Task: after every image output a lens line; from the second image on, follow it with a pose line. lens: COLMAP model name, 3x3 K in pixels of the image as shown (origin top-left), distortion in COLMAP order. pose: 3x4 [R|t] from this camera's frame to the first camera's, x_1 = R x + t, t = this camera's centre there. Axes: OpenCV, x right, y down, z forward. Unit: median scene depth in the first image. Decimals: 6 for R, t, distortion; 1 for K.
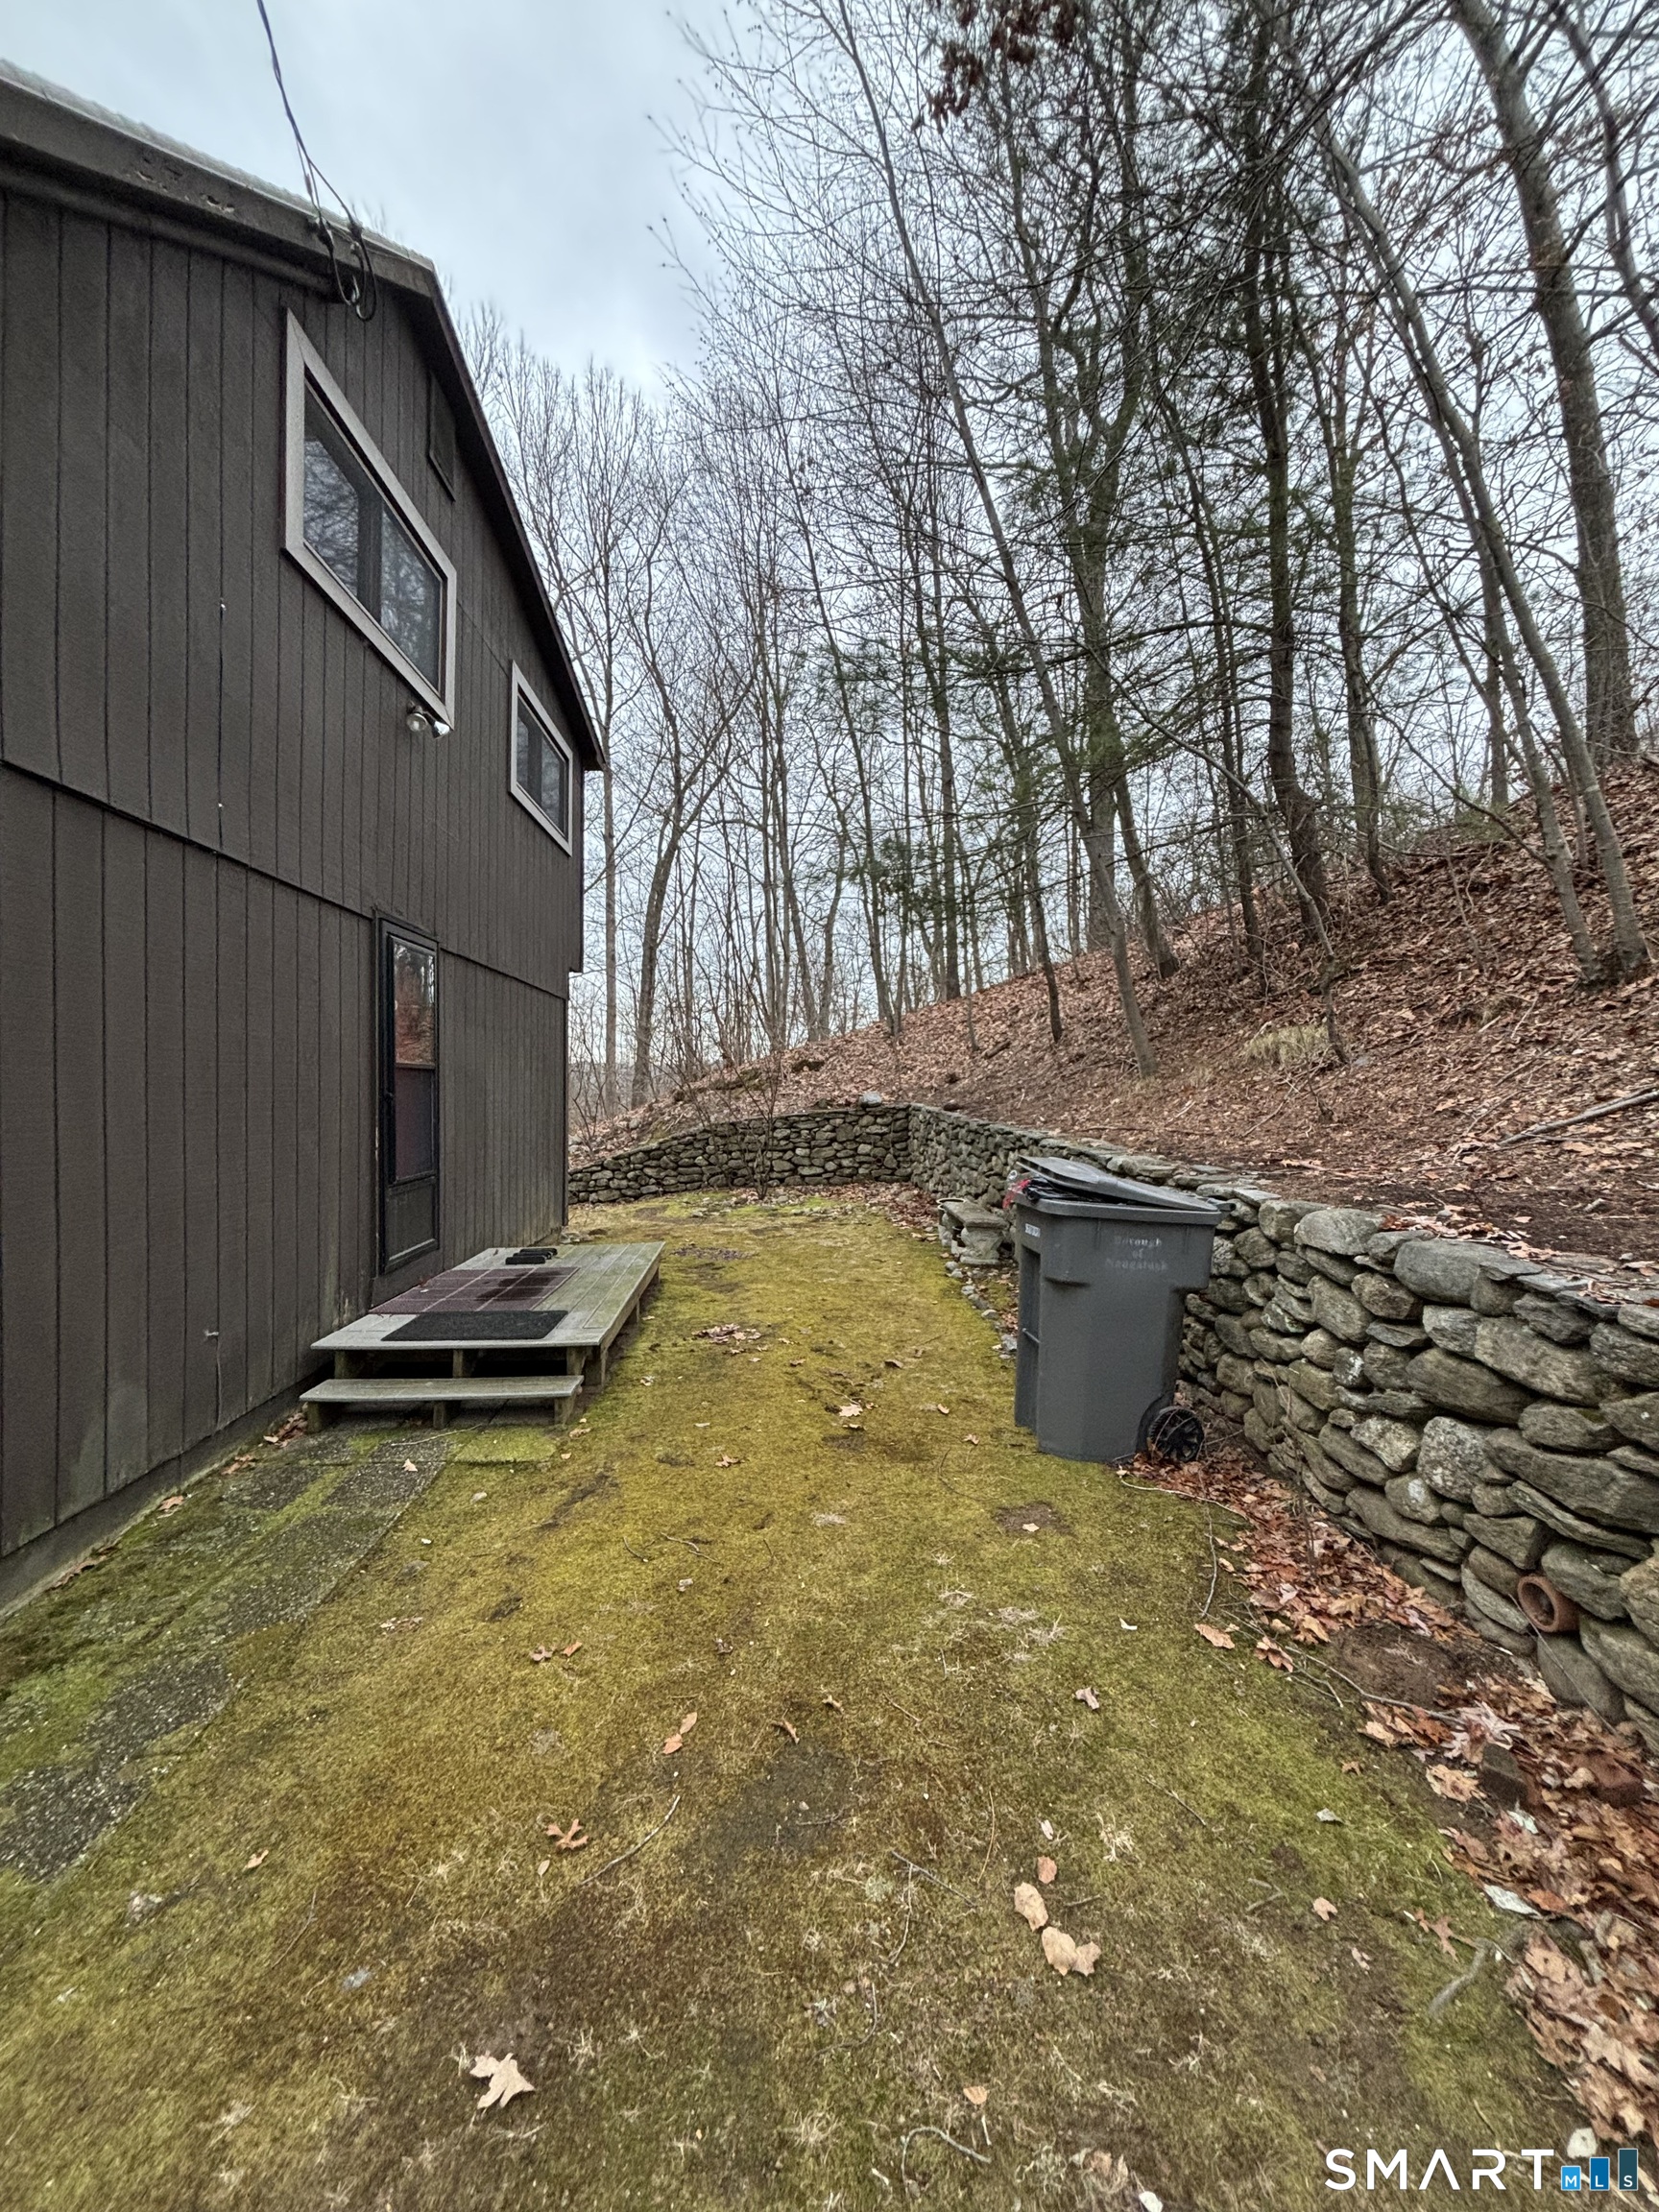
lens RADIAL K [[892.1, 0, 820.6], [0, 892.1, 1100.0], [0, 0, 1]] dist [-0.002924, -0.000901]
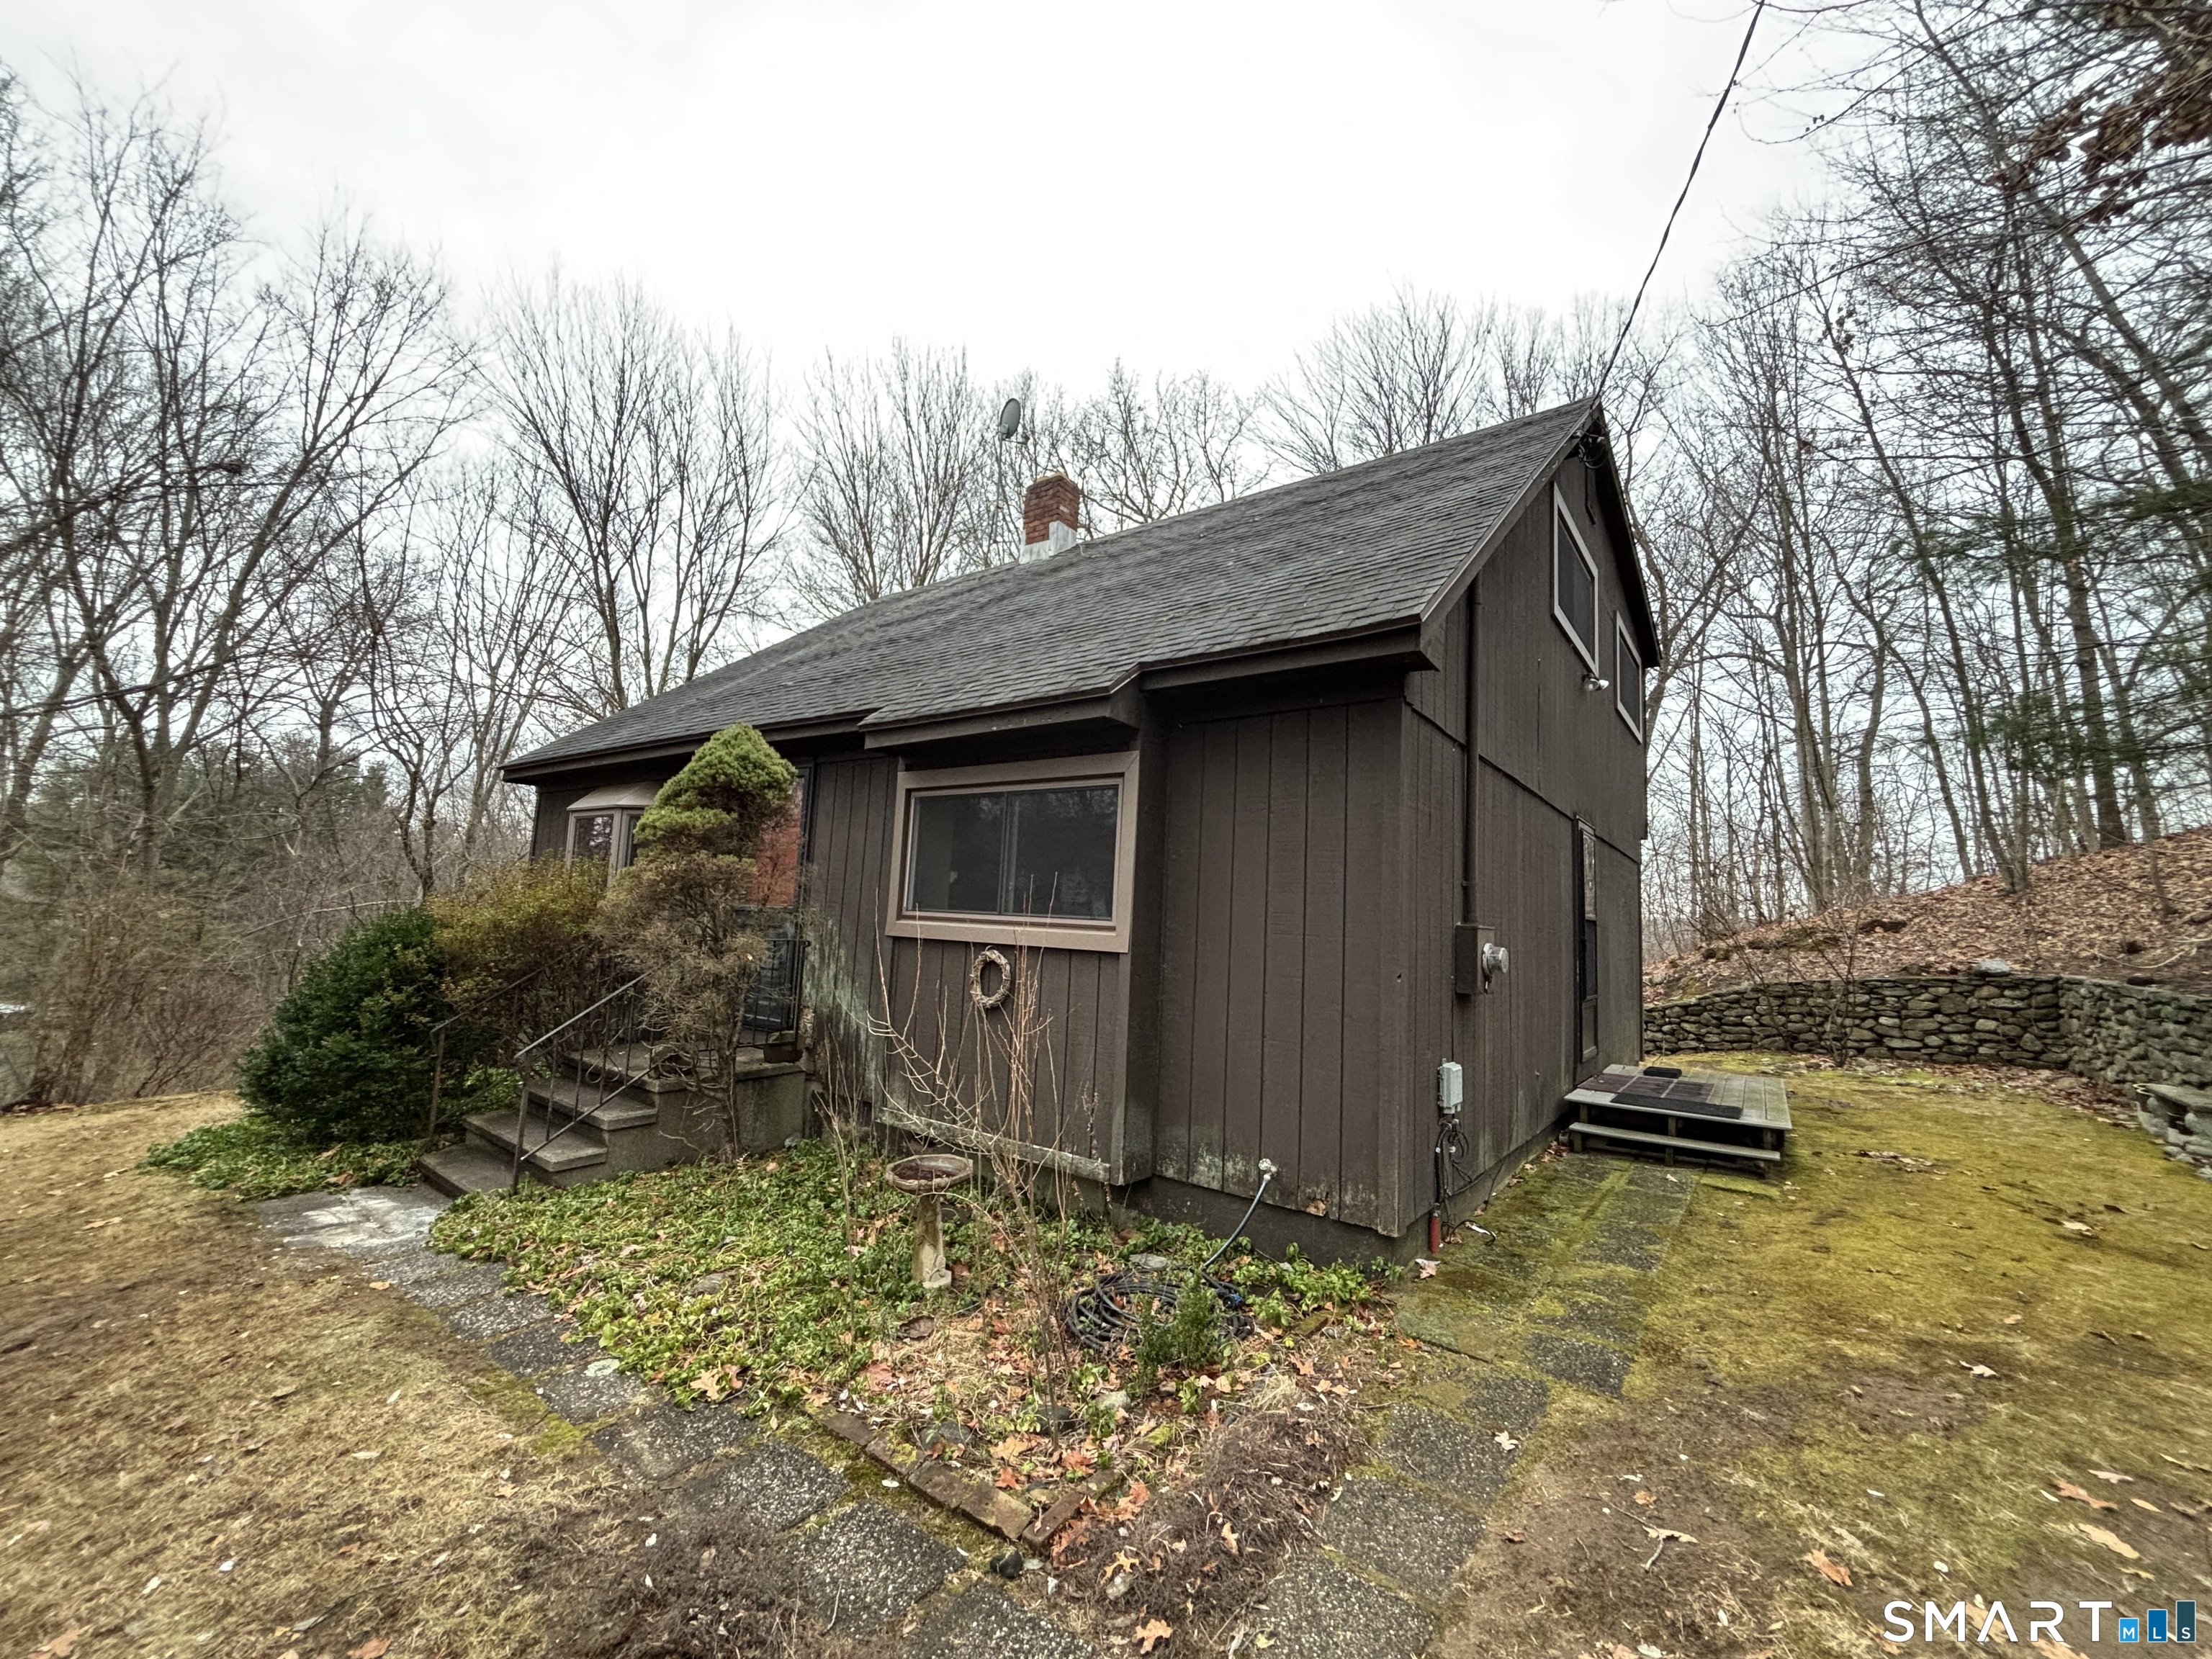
lens RADIAL K [[882.8, 0, 1110.2], [0, 882.8, 827.8], [0, 0, 1]] dist [0.009835, -0.003451]
pose [[0.774273, -0.039433, -0.631622, -0.146524], [-0.048459, 0.991432, -0.121300, 0.027941], [0.630994, 0.124527, 0.765728, -0.573918]]
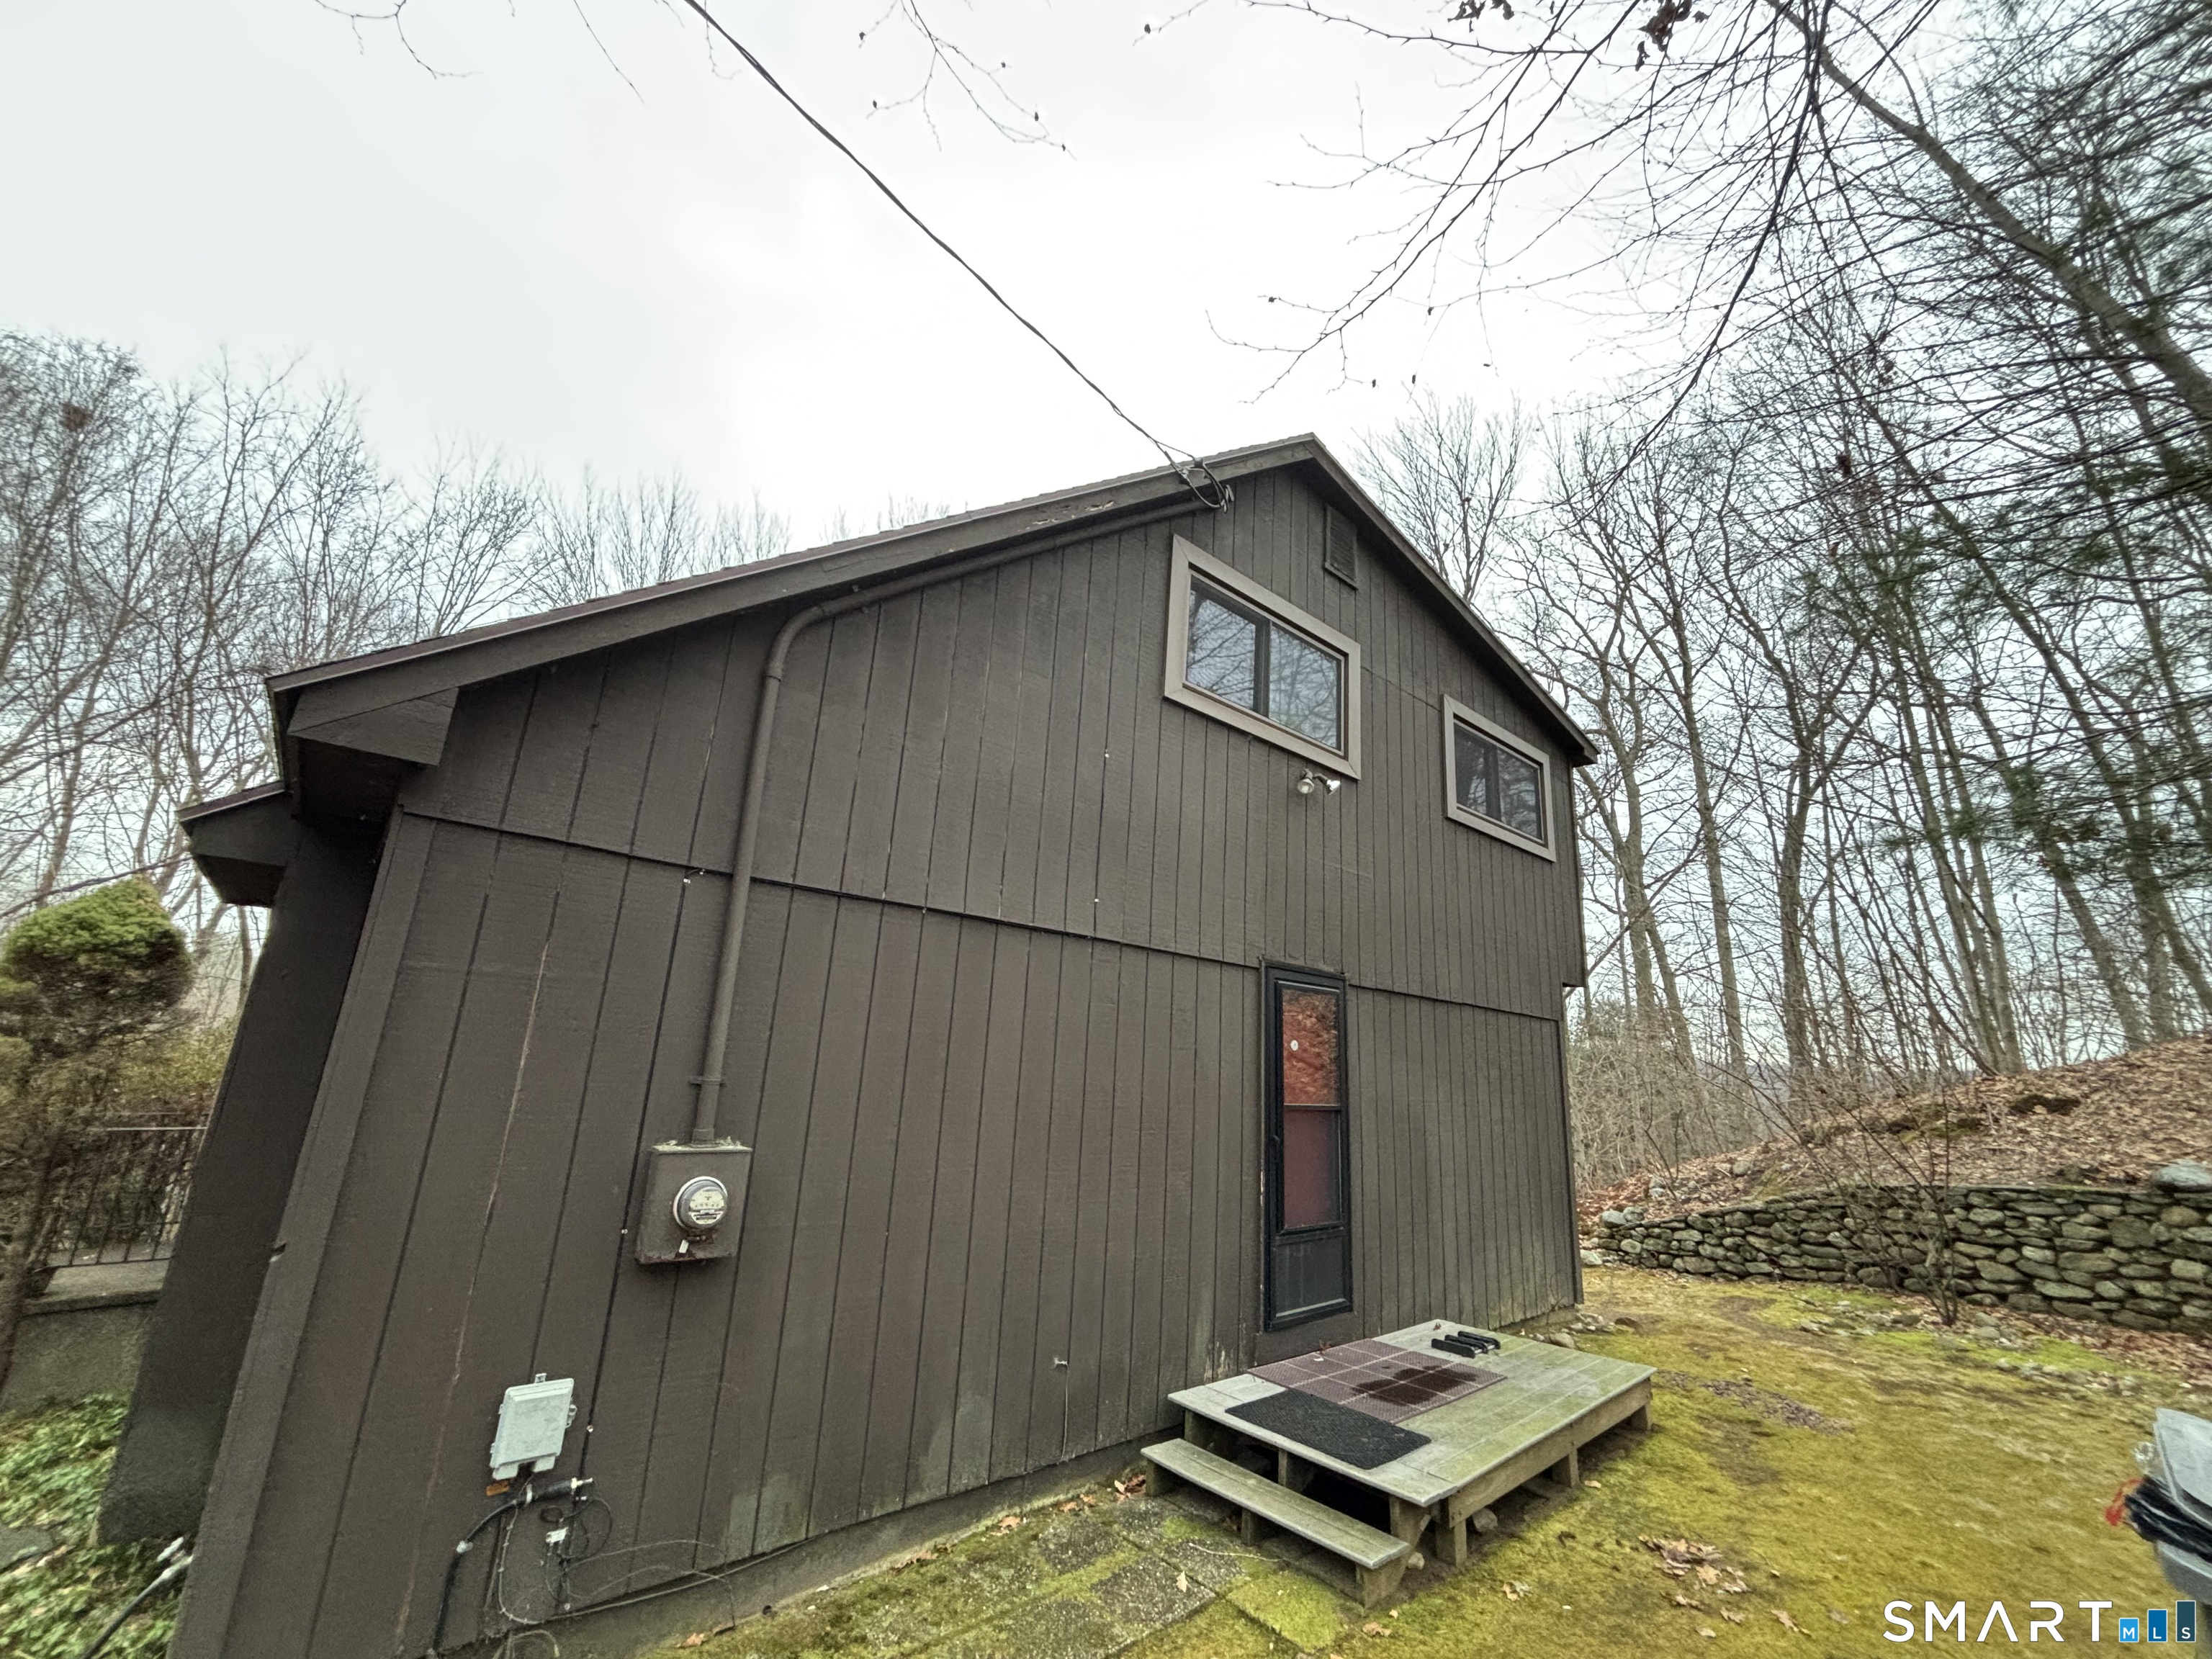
lens RADIAL K [[882.8, 0, 1110.2], [0, 882.8, 827.8], [0, 0, 1]] dist [0.009835, -0.003451]
pose [[0.623283, -0.173361, -0.762538, 0.262026], [-0.054162, 0.963205, -0.263253, -0.077295], [0.780119, 0.205382, 0.590959, 0.184304]]
